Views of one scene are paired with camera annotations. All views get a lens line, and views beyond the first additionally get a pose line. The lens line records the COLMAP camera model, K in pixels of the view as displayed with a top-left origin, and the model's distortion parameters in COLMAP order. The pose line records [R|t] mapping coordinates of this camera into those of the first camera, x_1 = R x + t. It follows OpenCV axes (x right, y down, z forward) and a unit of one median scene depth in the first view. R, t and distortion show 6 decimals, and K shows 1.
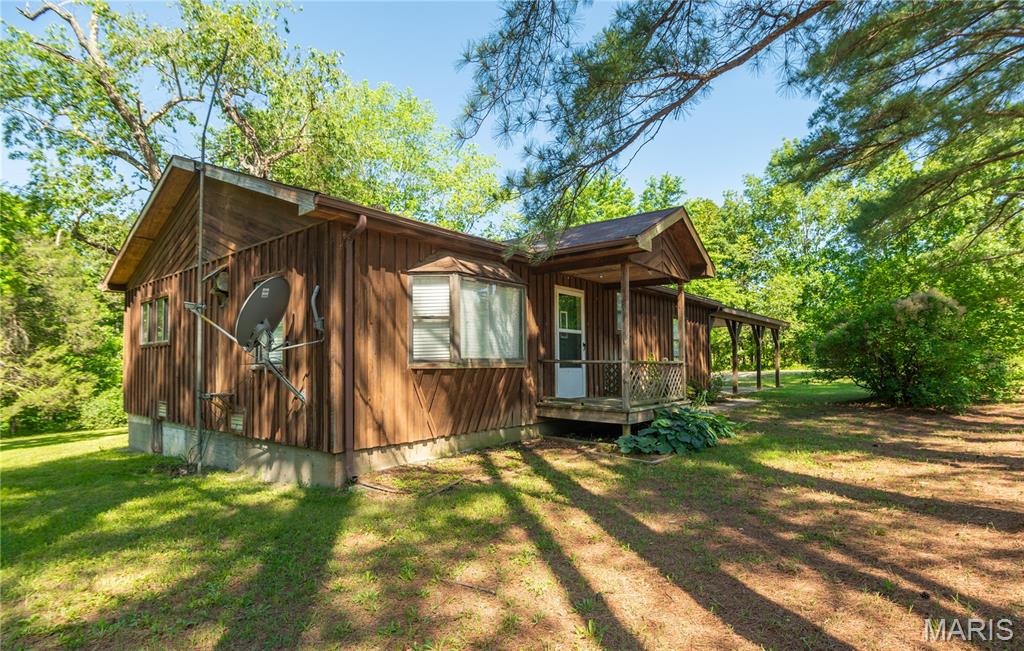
lens RADIAL K [[502.5, 0, 513.4], [0, 502.5, 343.3], [0, 0, 1]] dist [-0.022321, -0.000507]
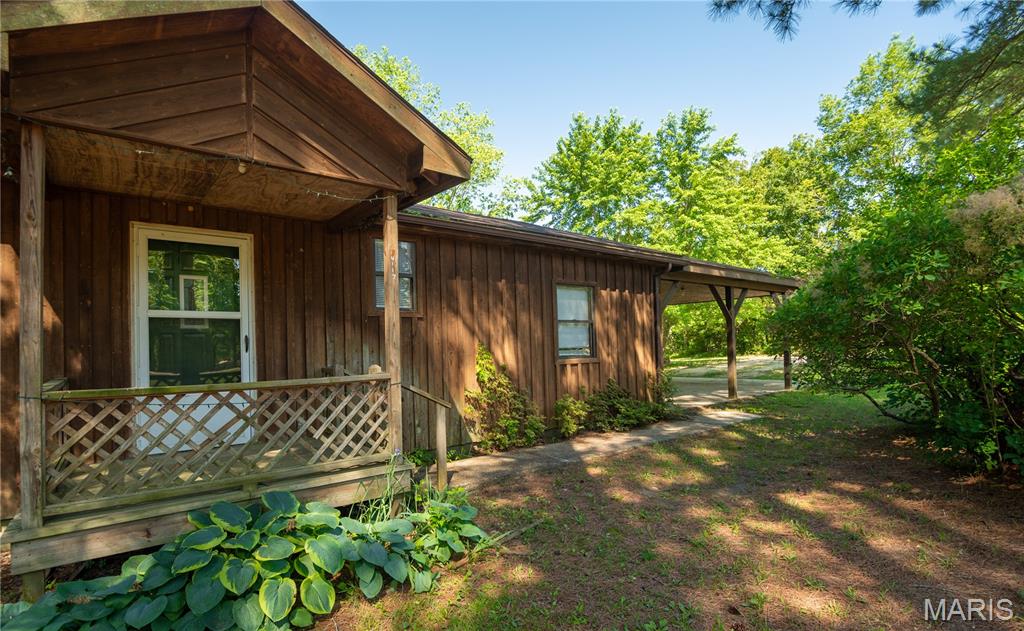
lens RADIAL K [[496.1, 0, 512.0], [0, 496.1, 315.5], [0, 0, 1]] dist [-0.002628, -0.000329]
pose [[0.982628, -0.035820, -0.182099, 0.484750], [0.031679, 0.999170, -0.025601, -0.000557], [0.182865, 0.019388, 0.982947, 0.547987]]
